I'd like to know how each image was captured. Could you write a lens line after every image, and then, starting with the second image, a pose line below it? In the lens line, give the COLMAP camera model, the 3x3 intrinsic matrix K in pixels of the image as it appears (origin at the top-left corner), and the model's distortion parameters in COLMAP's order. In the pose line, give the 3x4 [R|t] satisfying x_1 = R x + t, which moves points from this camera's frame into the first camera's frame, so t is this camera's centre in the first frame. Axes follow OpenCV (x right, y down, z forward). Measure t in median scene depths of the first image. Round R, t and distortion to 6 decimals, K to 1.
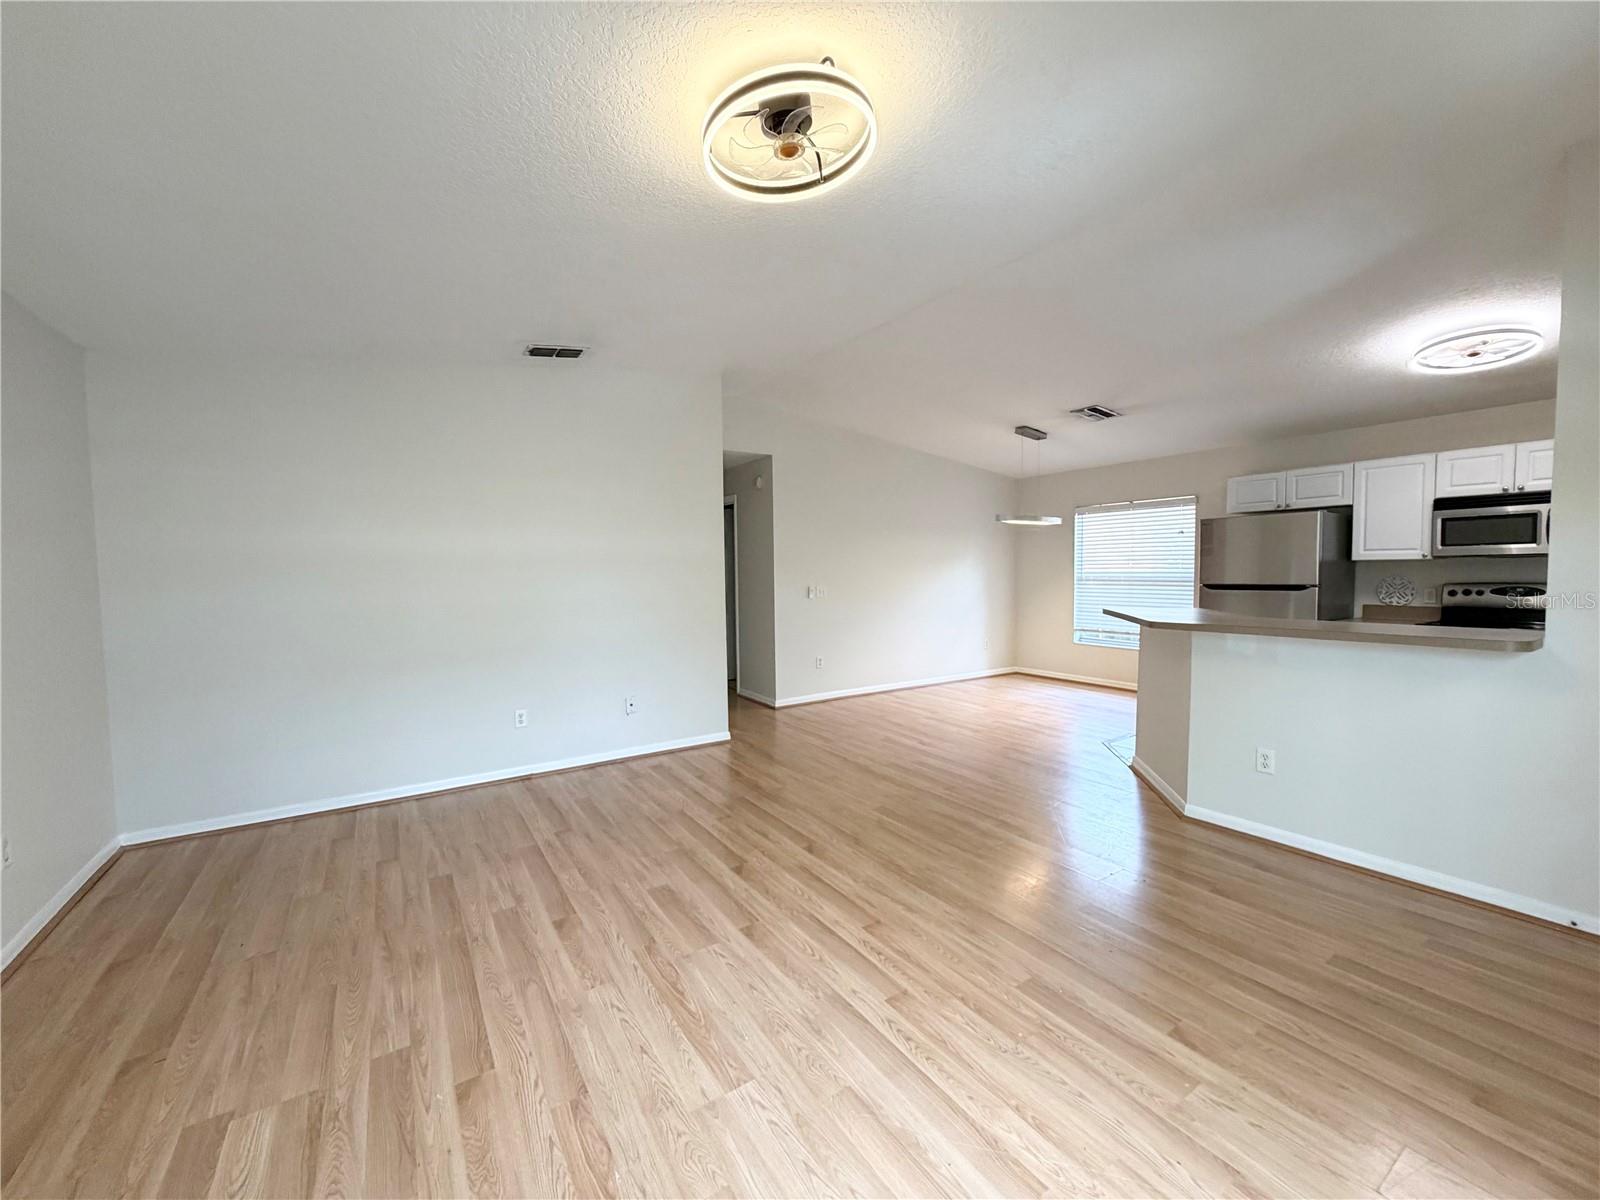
lens RADIAL K [[638.8, 0, 804.4], [0, 638.8, 599.9], [0, 0, 1]] dist [-0.000164, 0.000157]
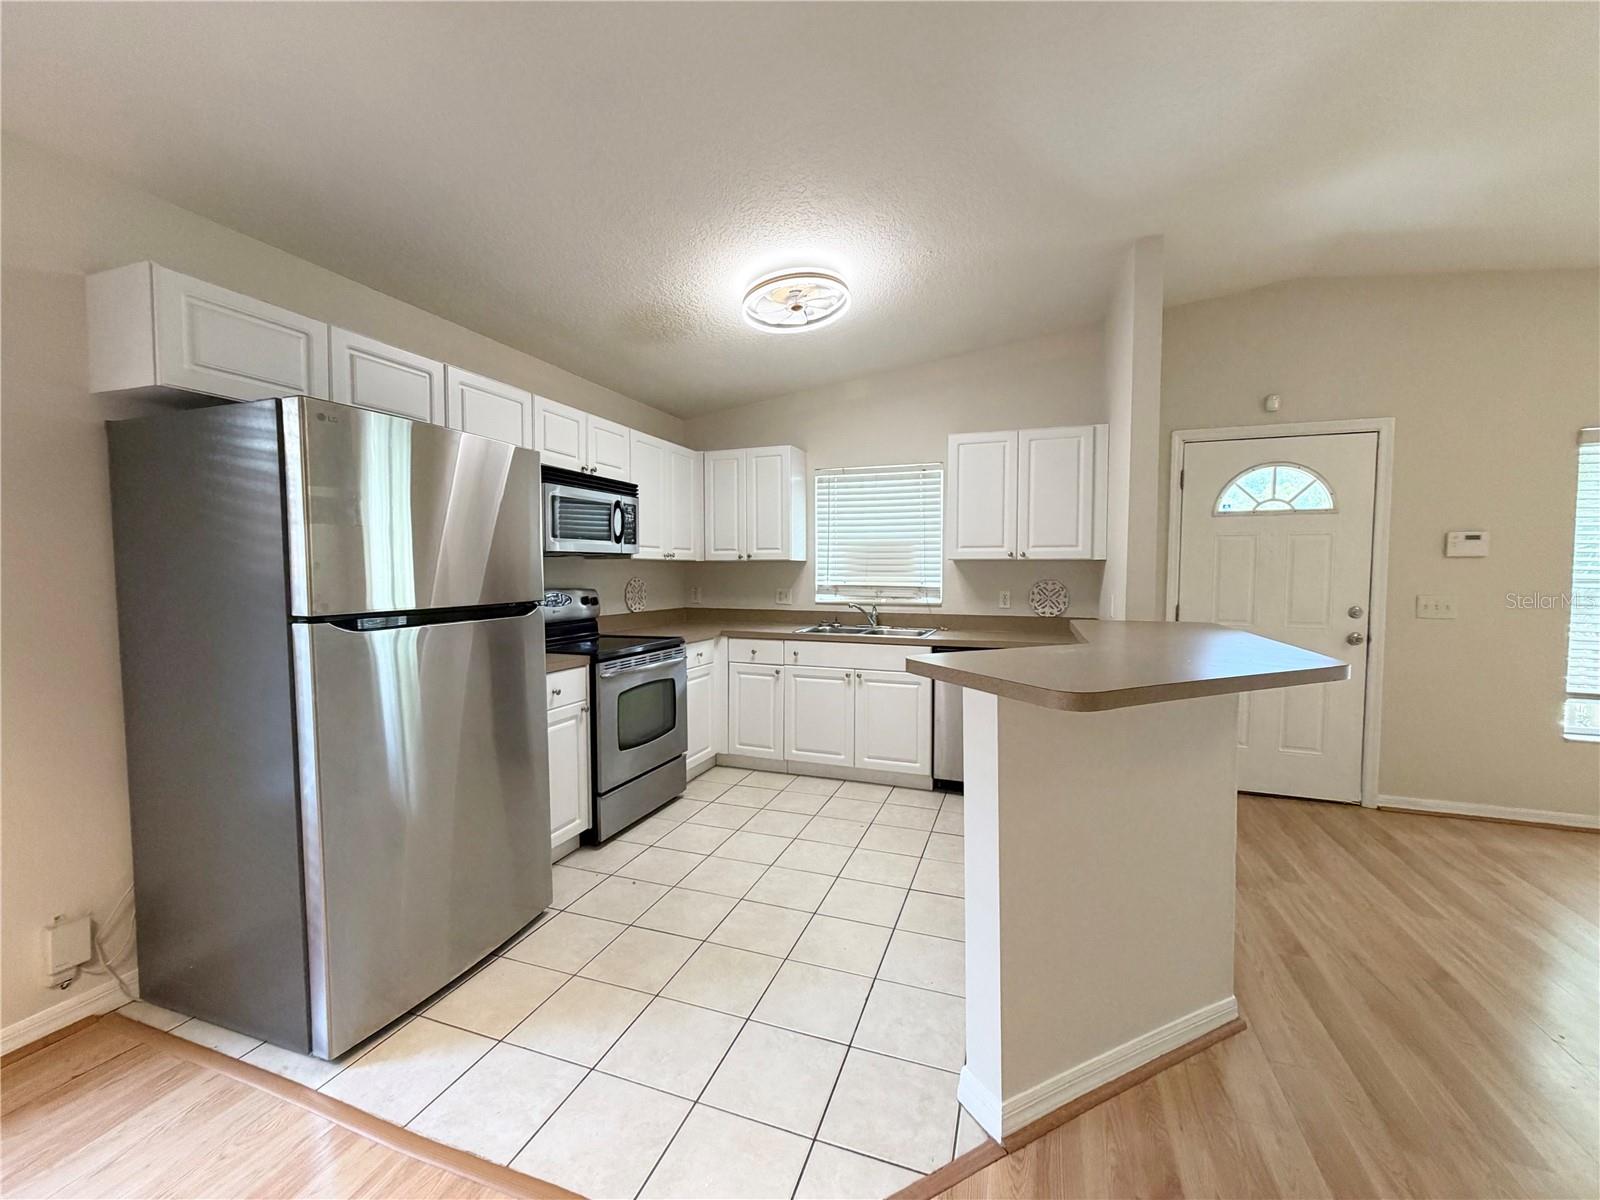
lens RADIAL K [[638.8, 0, 804.4], [0, 638.8, 599.9], [0, 0, 1]] dist [-0.000164, 0.000157]
pose [[-0.612108, -0.037805, 0.789870, 0.300228], [0.033034, 0.996762, 0.073307, -0.058826], [-0.790084, 0.070964, -0.608878, 1.202057]]
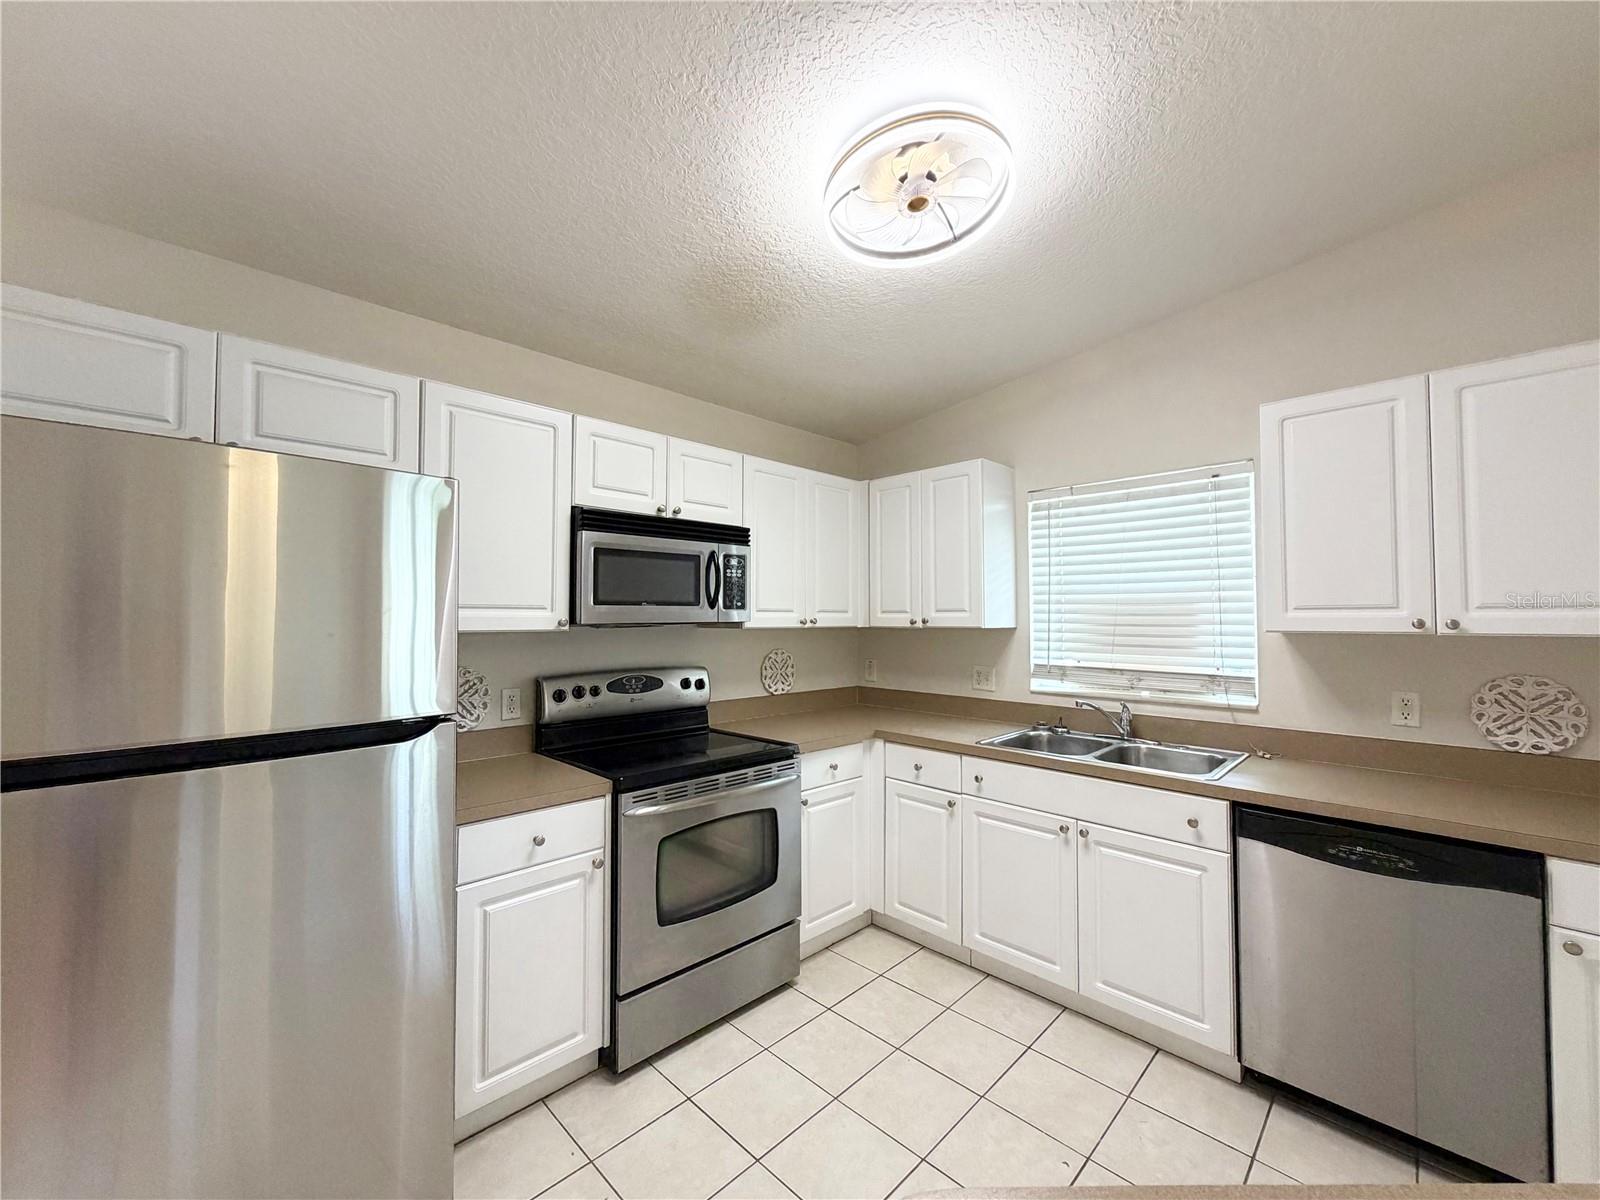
lens RADIAL K [[638.8, 0, 804.4], [0, 638.8, 599.9], [0, 0, 1]] dist [-0.000164, 0.000157]
pose [[-0.218713, 0.027934, 0.975389, 0.484408], [0.041350, 0.998958, -0.019337, -0.071589], [-0.974913, 0.036103, -0.219641, 0.948156]]
